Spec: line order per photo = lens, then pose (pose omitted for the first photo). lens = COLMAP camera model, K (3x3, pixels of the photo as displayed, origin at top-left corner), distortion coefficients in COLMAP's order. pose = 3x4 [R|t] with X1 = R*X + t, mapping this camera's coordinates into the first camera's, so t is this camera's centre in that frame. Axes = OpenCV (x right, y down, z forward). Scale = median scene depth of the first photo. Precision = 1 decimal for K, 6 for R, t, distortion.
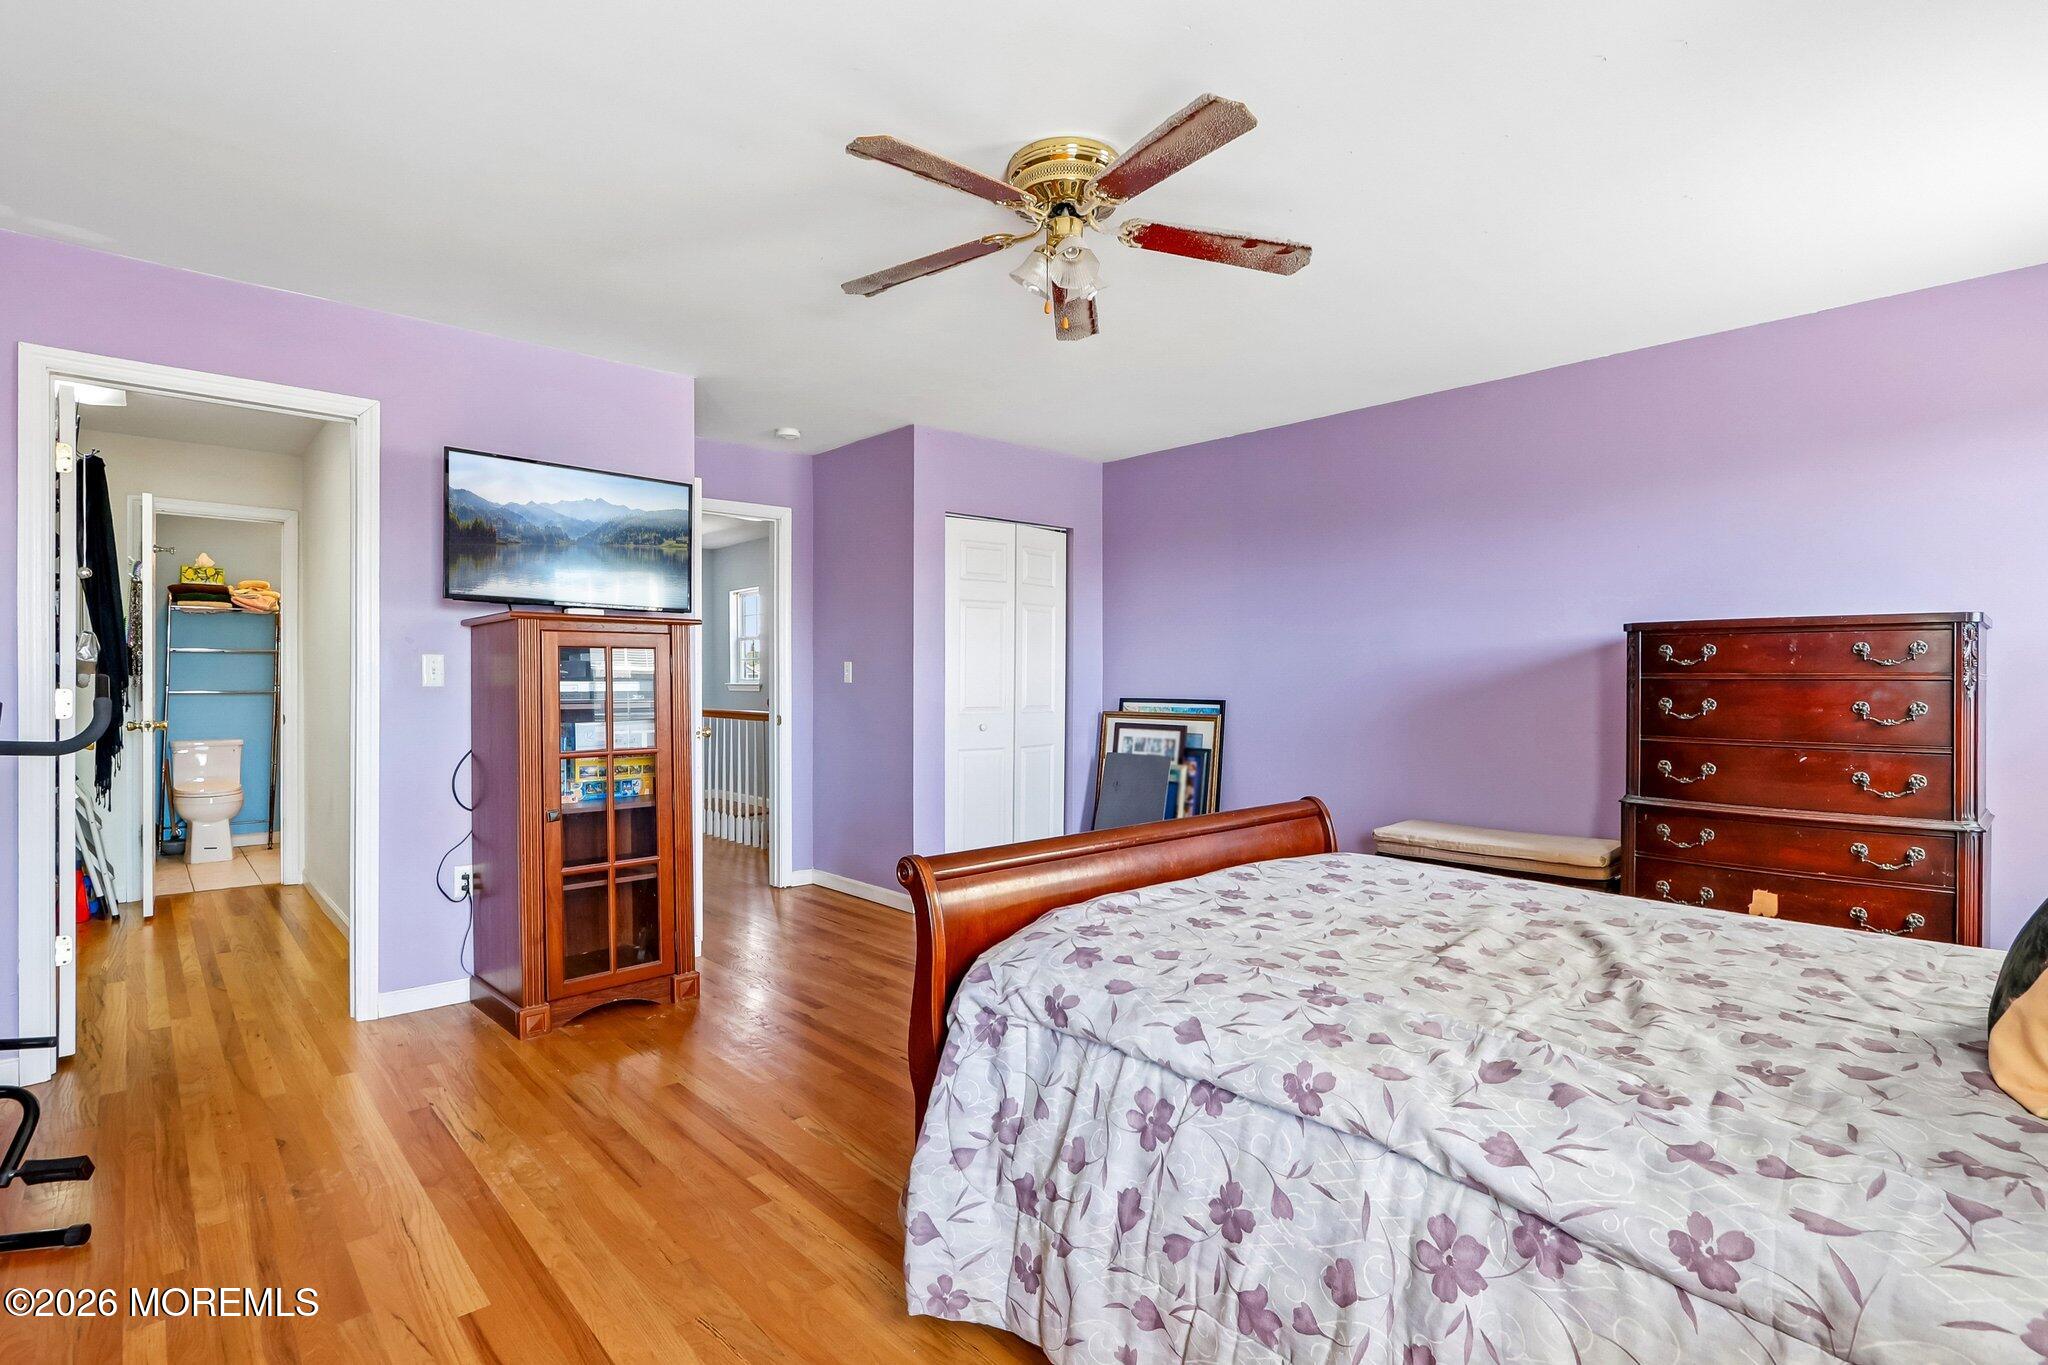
lens RADIAL K [[993.8, 0, 1007.1], [0, 993.8, 677.6], [0, 0, 1]] dist [-0.003821, -0.000186]
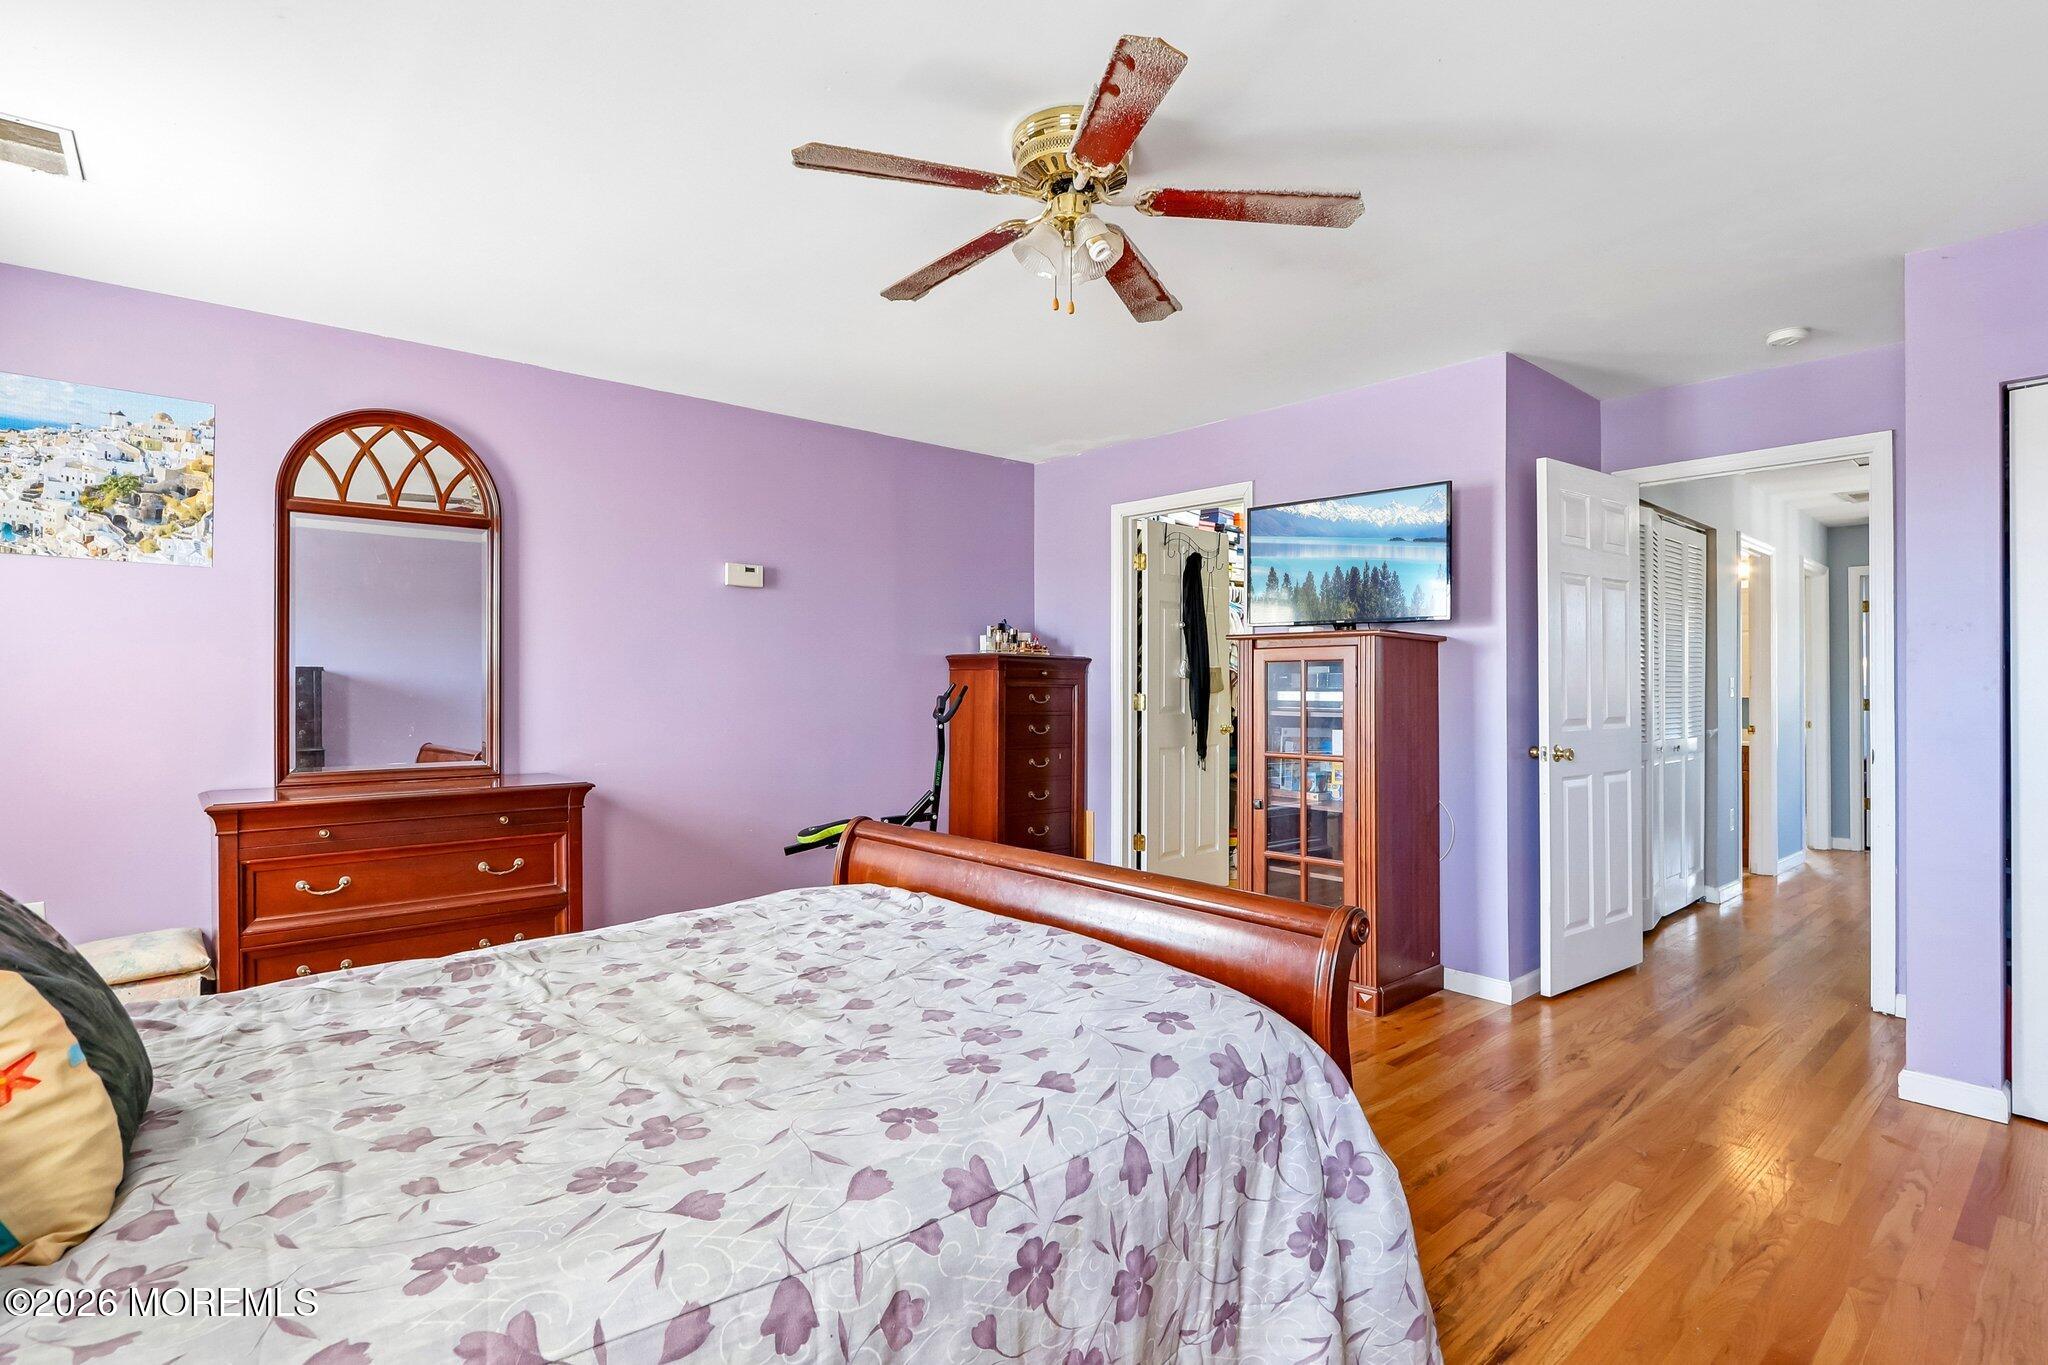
lens RADIAL K [[993.8, 0, 1007.1], [0, 993.8, 677.6], [0, 0, 1]] dist [-0.003821, -0.000186]
pose [[-0.005990, -0.011666, -0.999914, 0.732063], [-0.007416, 0.999905, -0.011621, 0.002985], [0.999955, 0.007346, -0.006076, 0.696215]]
